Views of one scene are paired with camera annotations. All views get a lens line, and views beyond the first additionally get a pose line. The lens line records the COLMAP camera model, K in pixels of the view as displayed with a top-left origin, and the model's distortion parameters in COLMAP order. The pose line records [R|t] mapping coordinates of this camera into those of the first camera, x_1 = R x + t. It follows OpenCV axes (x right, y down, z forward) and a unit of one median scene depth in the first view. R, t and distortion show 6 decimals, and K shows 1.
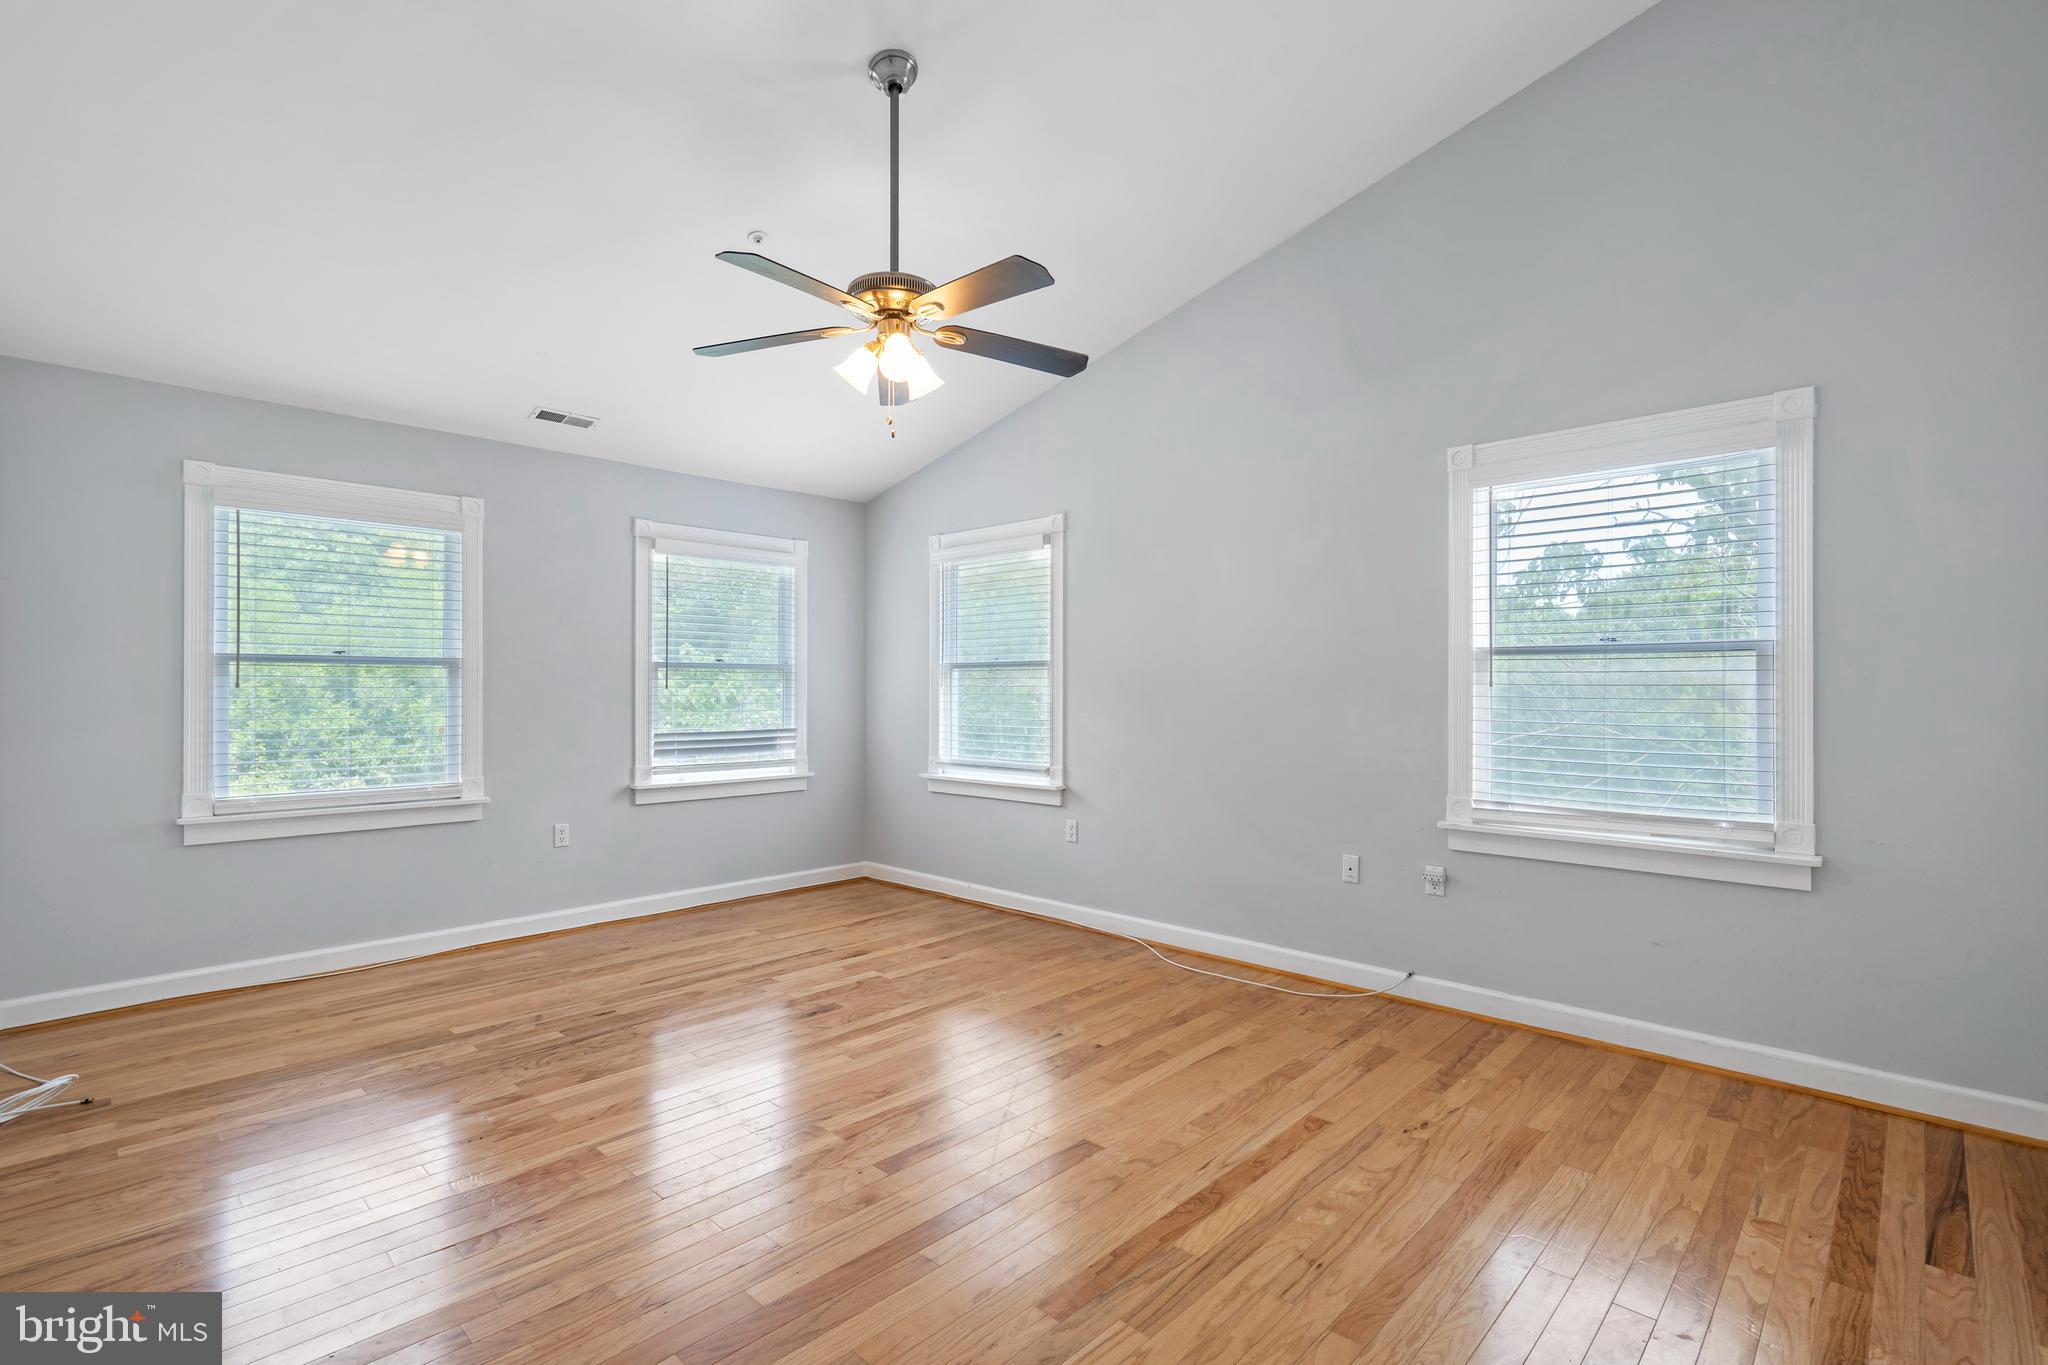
lens RADIAL K [[934.4, 0, 1024.0], [0, 934.4, 682.5], [0, 0, 1]] dist [0.023951, 0.000207]
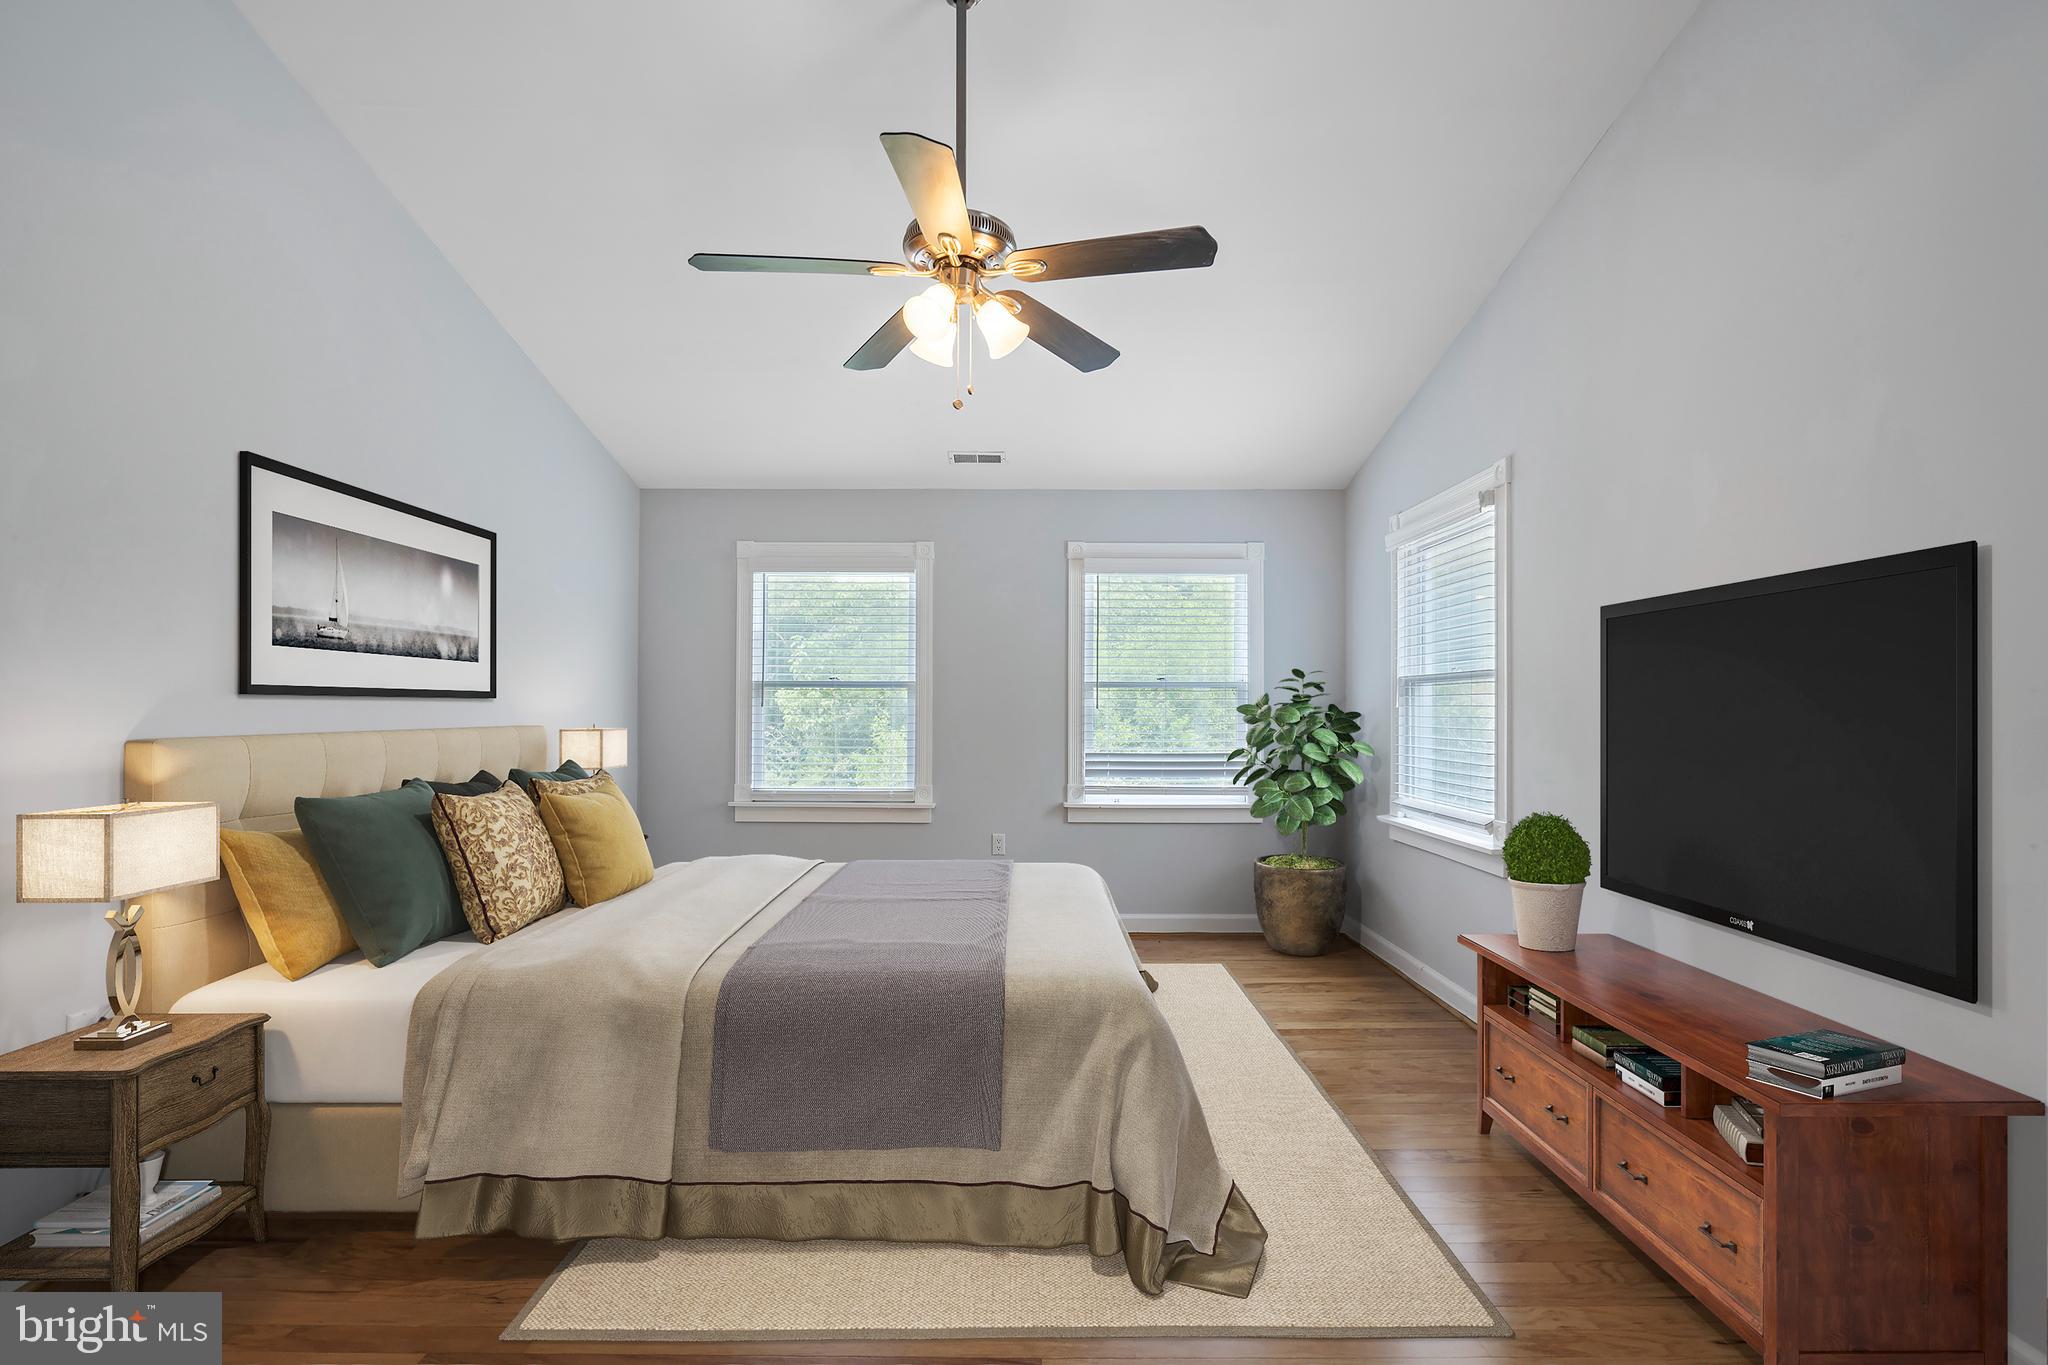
lens RADIAL K [[934.3, 0, 1026.5], [0, 934.3, 691.8], [0, 0, 1]] dist [-0.004644, 0.001147]
pose [[0.710140, -0.010919, -0.703976, 0.268935], [0.001546, 0.999902, -0.013949, 0.002702], [0.704059, 0.008817, 0.710087, 0.248196]]
